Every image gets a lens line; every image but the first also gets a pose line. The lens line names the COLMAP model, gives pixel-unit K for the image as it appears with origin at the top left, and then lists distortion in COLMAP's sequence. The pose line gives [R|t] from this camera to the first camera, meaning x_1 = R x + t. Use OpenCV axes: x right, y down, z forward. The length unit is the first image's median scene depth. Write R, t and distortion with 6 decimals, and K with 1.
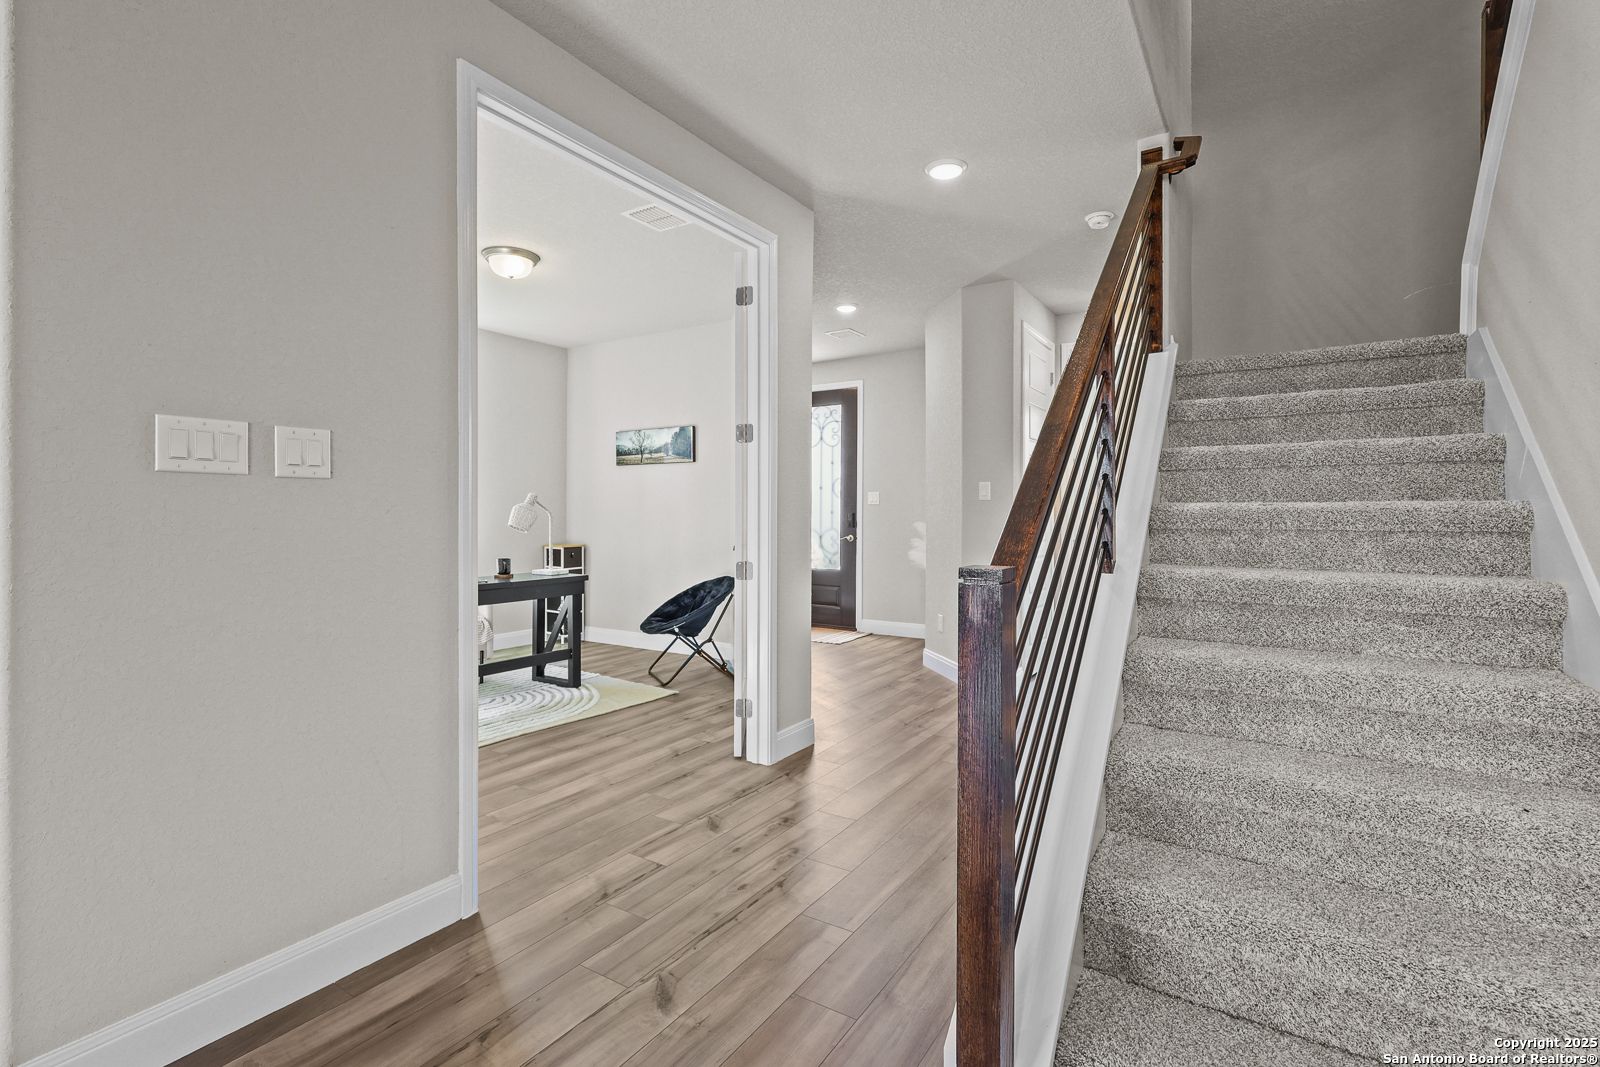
lens RADIAL K [[738.6, 0, 794.7], [0, 738.6, 518.6], [0, 0, 1]] dist [-0.001608, 0.000422]
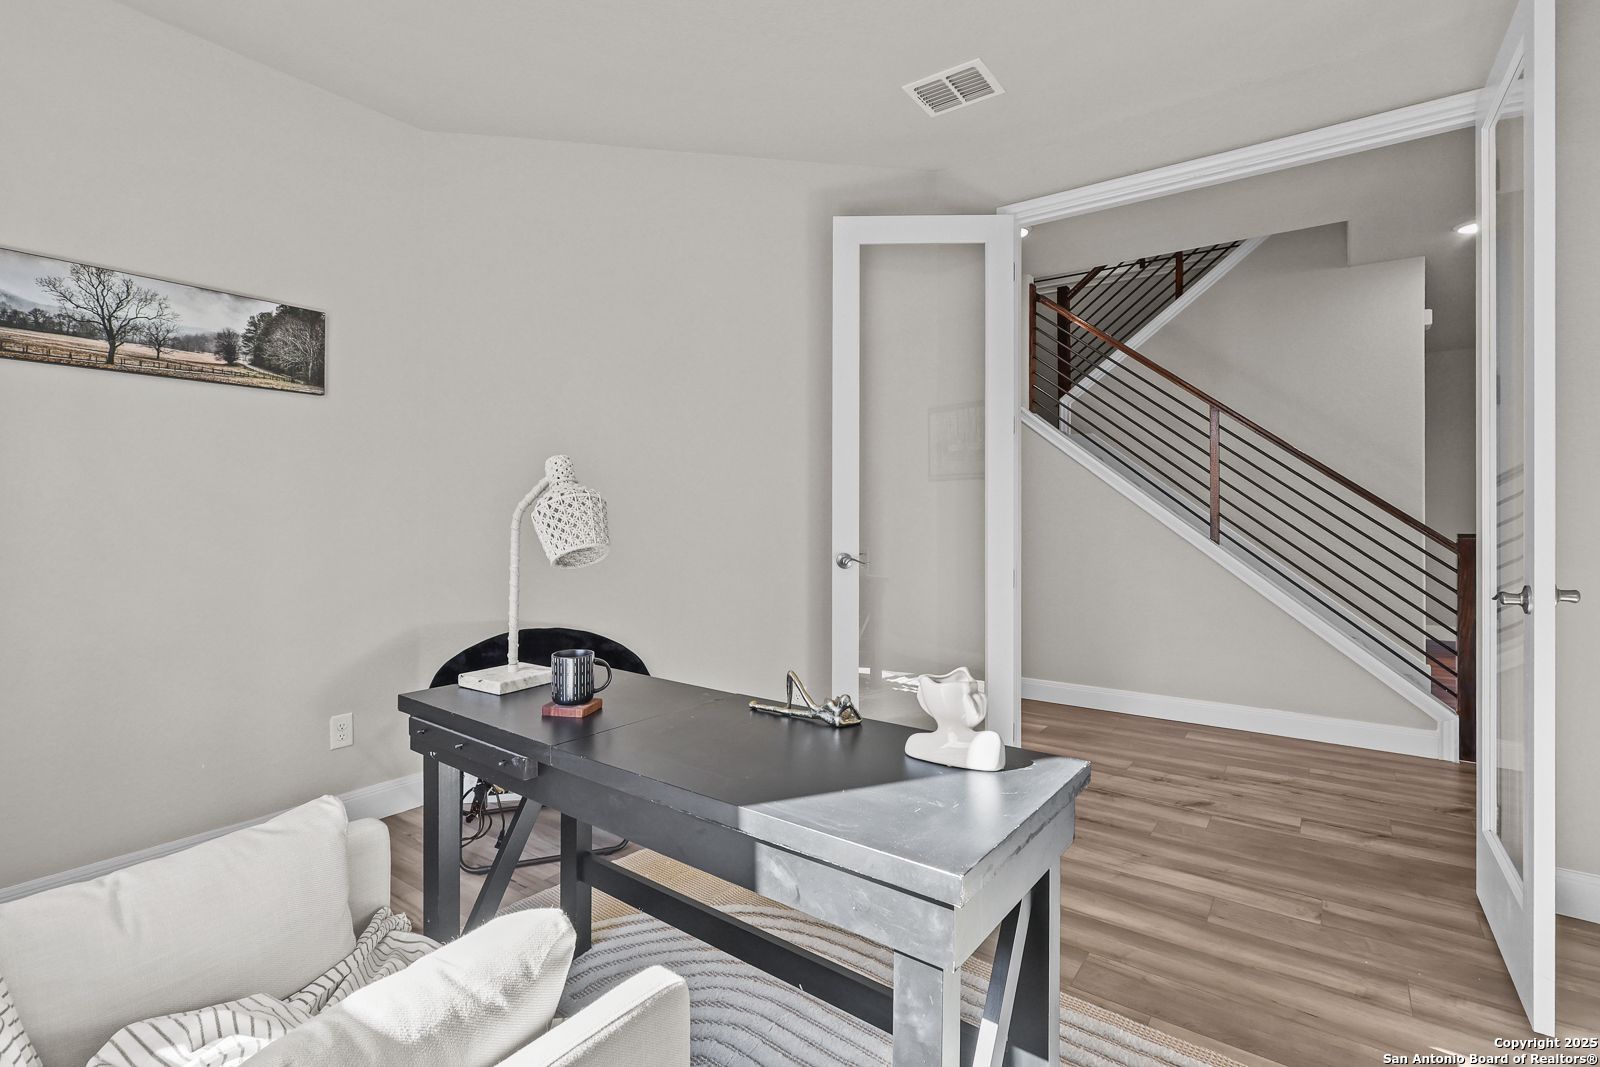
lens RADIAL K [[738.6, 0, 791.7], [0, 738.6, 518.3], [0, 0, 1]] dist [-0.001608, 0.000422]
pose [[0.067446, -0.008842, 0.997684, -0.679966], [0.003096, 0.999958, 0.008653, -0.007531], [-0.997718, 0.002505, 0.067471, 0.845301]]
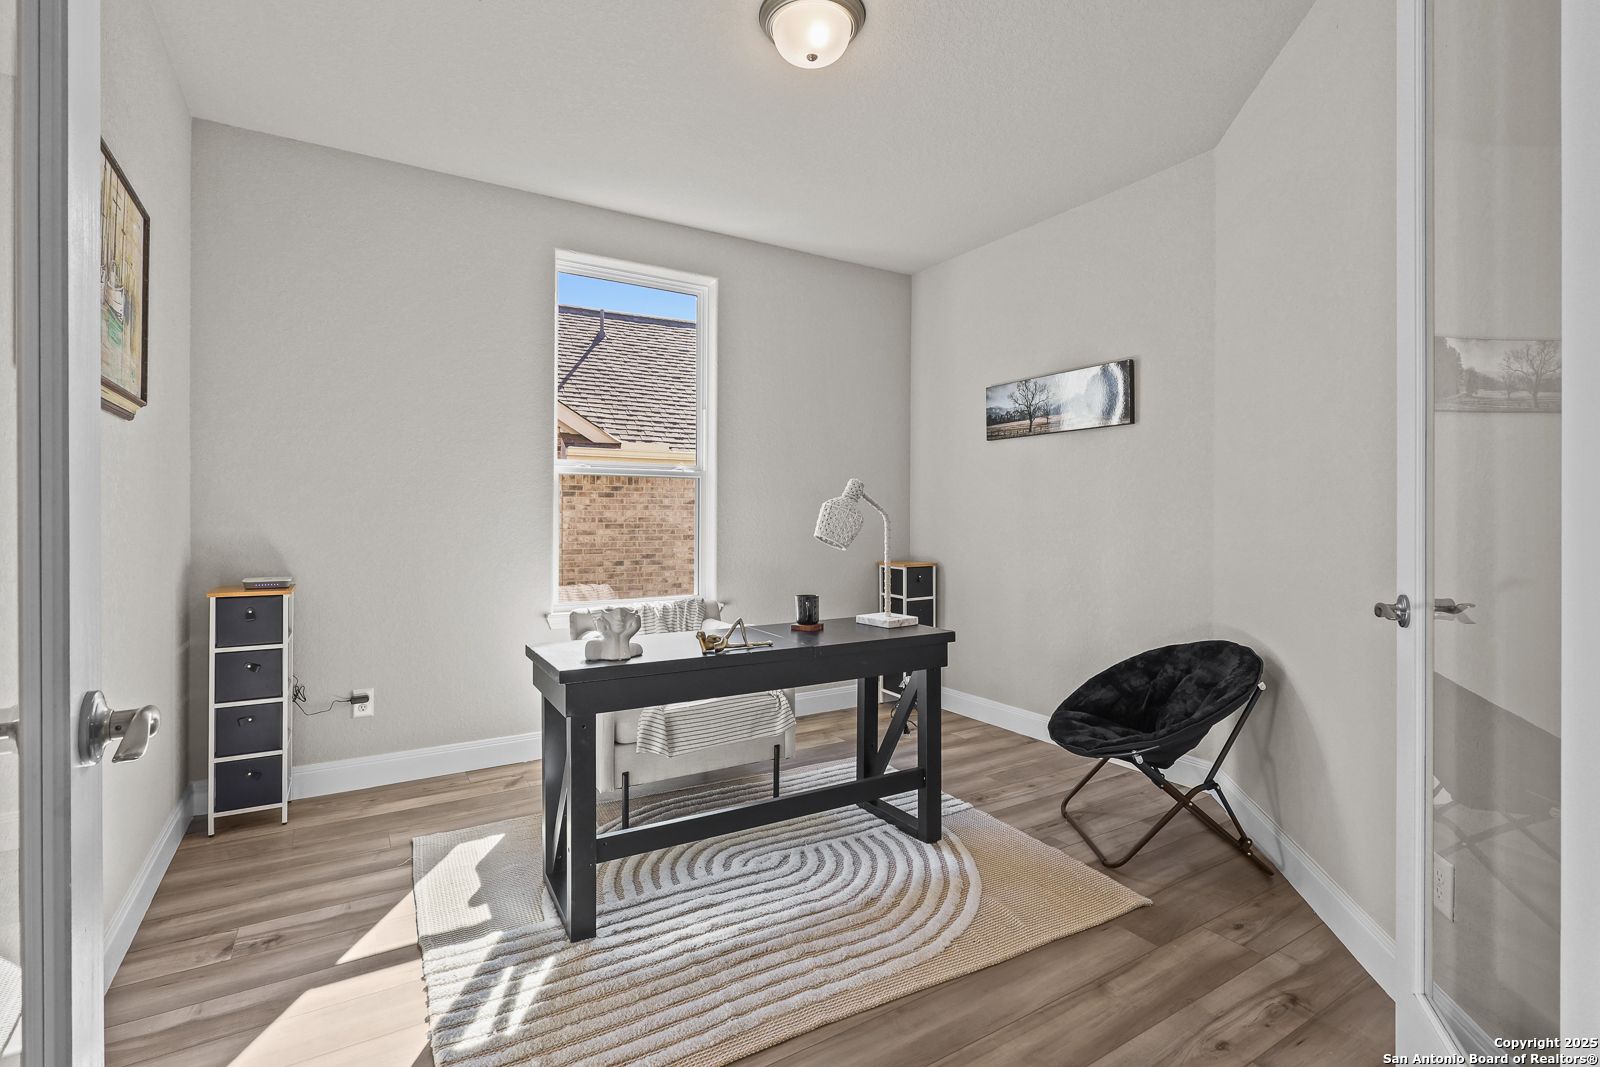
lens RADIAL K [[738.6, 0, 789.7], [0, 738.6, 519.4], [0, 0, 1]] dist [-0.001608, 0.000422]
pose [[0.899123, -0.000131, -0.437695, -0.152204], [-0.001081, 0.999996, -0.002519, -0.002483], [0.437694, 0.002738, 0.899120, 0.465726]]
